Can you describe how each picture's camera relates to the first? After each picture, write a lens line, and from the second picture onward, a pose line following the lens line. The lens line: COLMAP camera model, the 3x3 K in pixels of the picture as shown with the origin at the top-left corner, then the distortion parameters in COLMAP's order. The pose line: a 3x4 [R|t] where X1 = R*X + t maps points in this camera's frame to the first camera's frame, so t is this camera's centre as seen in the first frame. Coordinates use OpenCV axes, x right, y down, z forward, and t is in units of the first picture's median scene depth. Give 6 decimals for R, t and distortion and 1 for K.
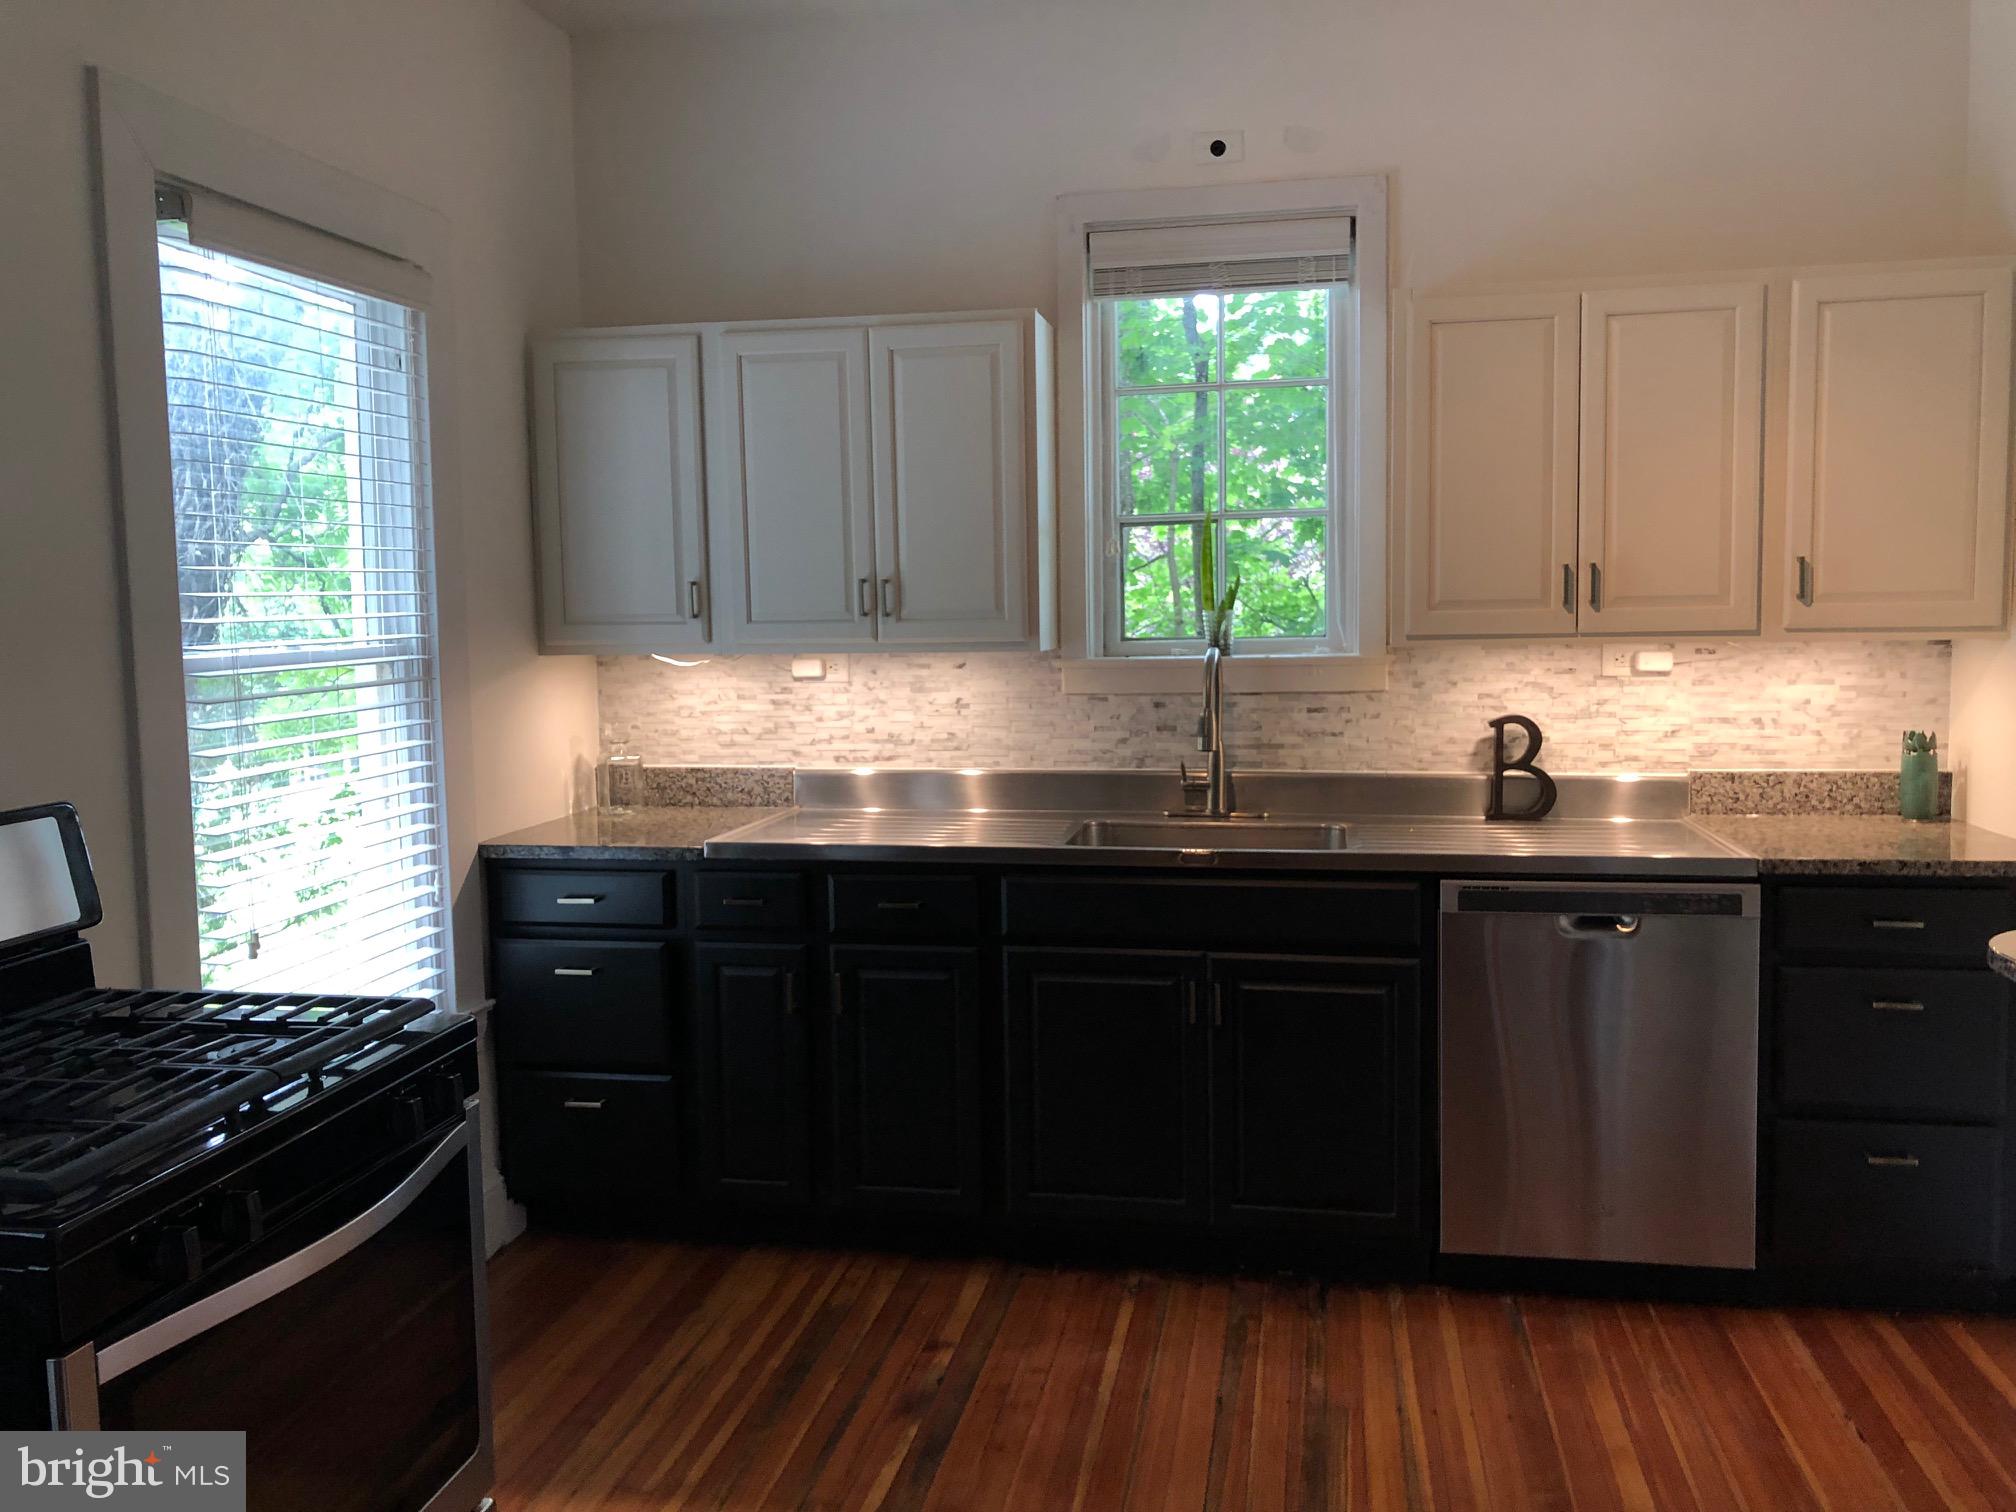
lens RADIAL K [[1685.1, 0, 1046.2], [0, 1685.1, 762.7], [0, 0, 1]] dist [0.137316, -0.272843]
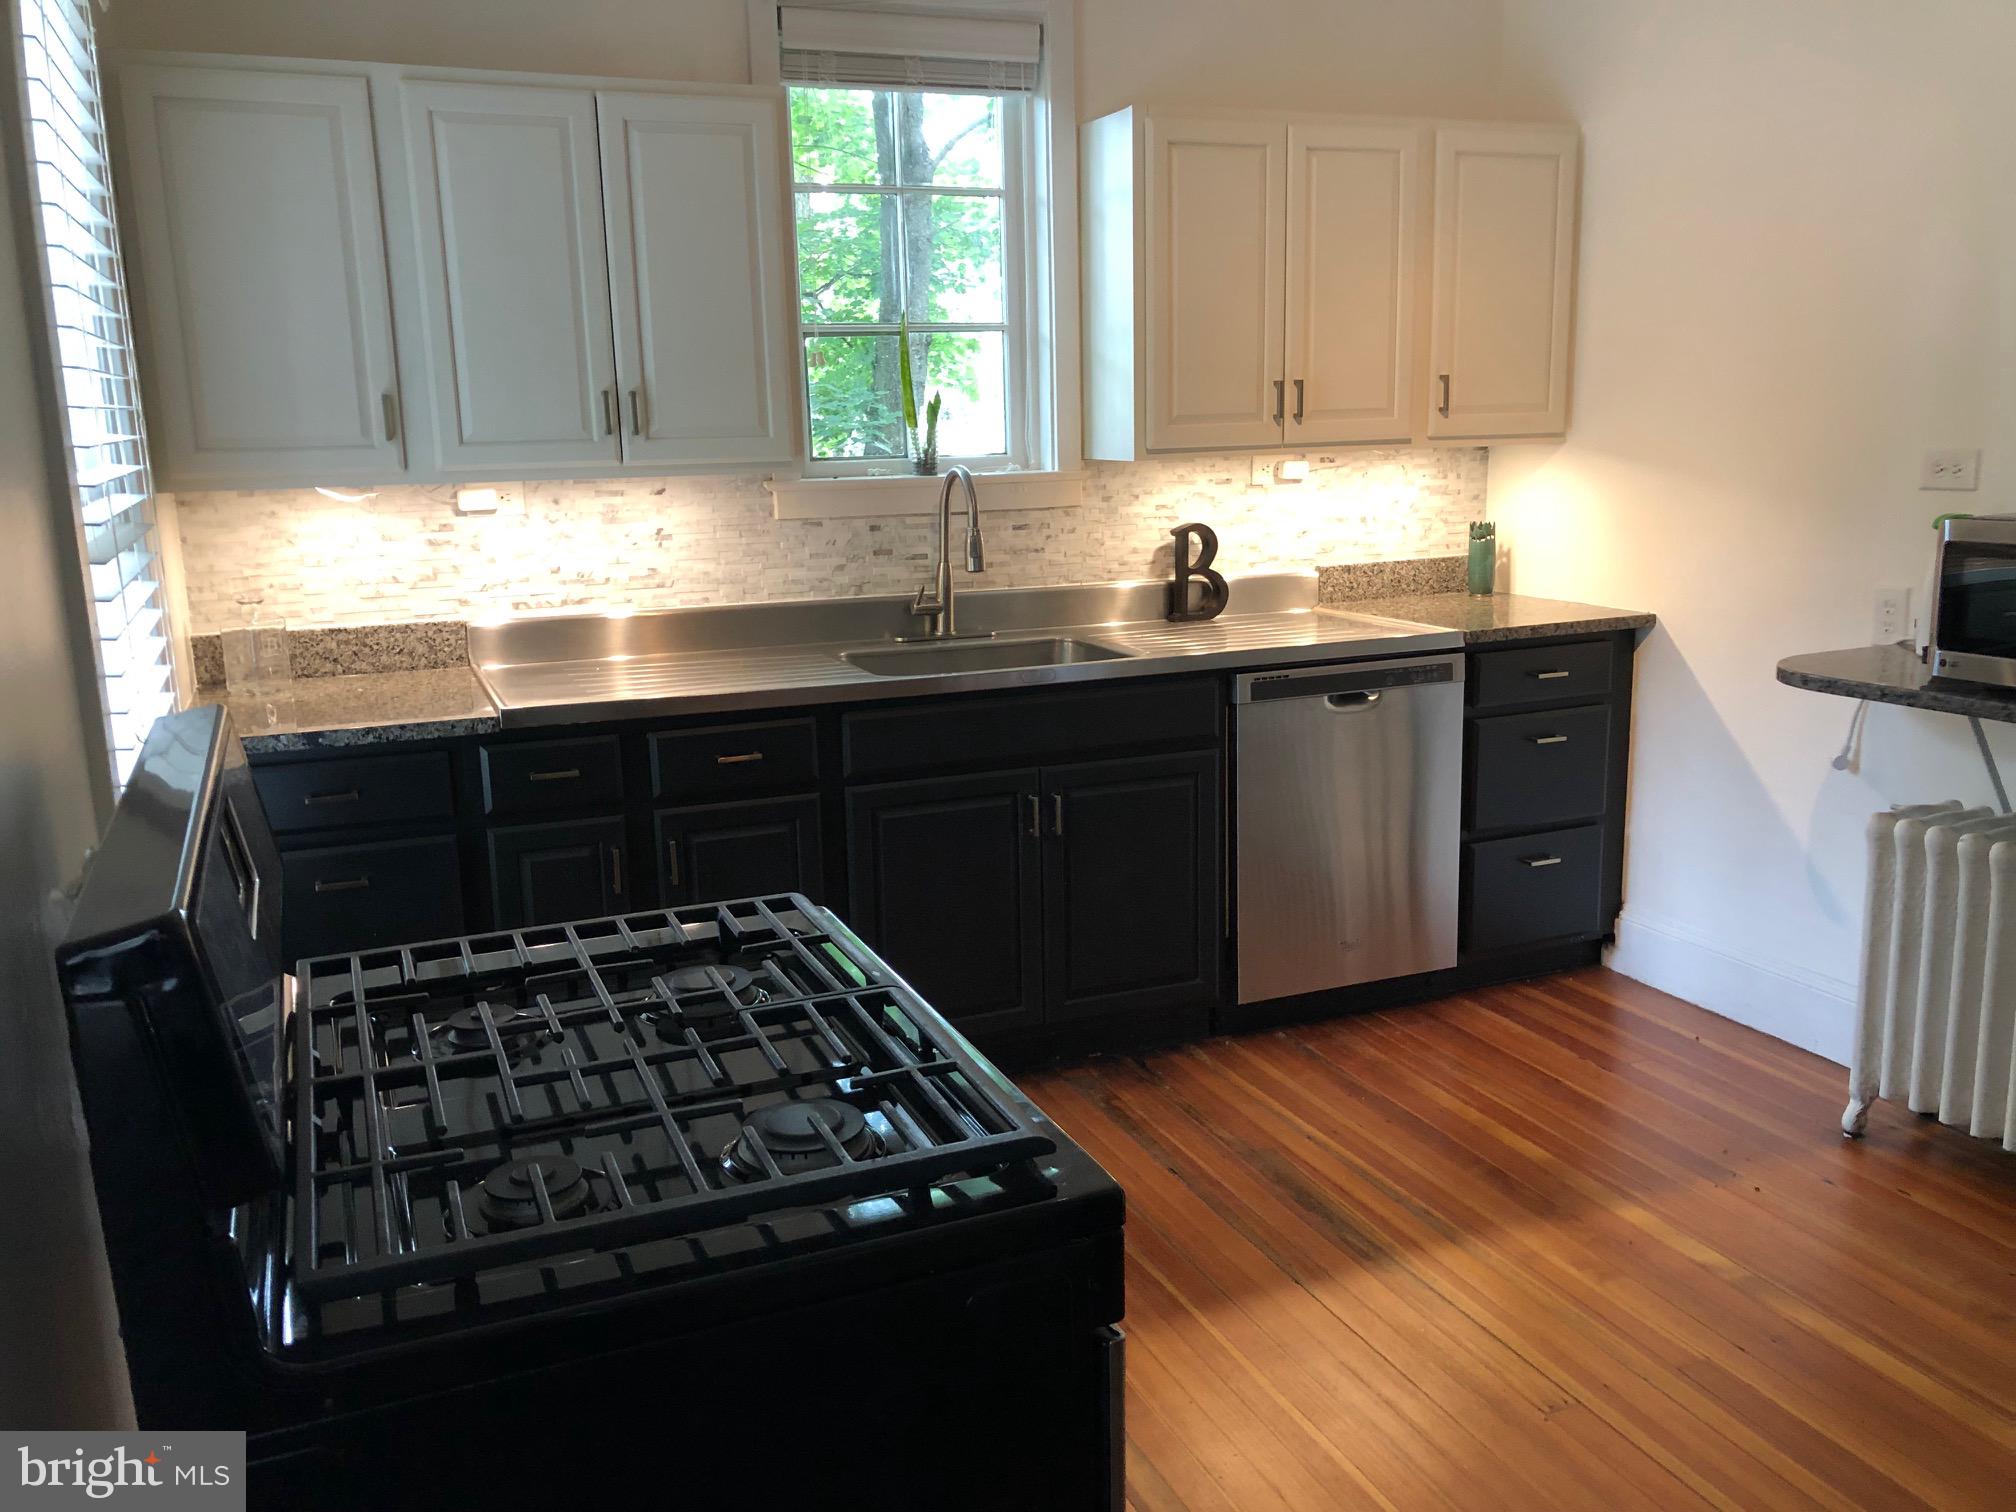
lens RADIAL K [[1685.1, 0, 1046.2], [0, 1685.1, 762.7], [0, 0, 1]] dist [0.137316, -0.272843]
pose [[0.832993, -0.116132, 0.540958, -0.402537], [0.061895, 0.991146, 0.117468, -0.009032], [-0.549810, -0.064368, 0.832806, 0.133221]]
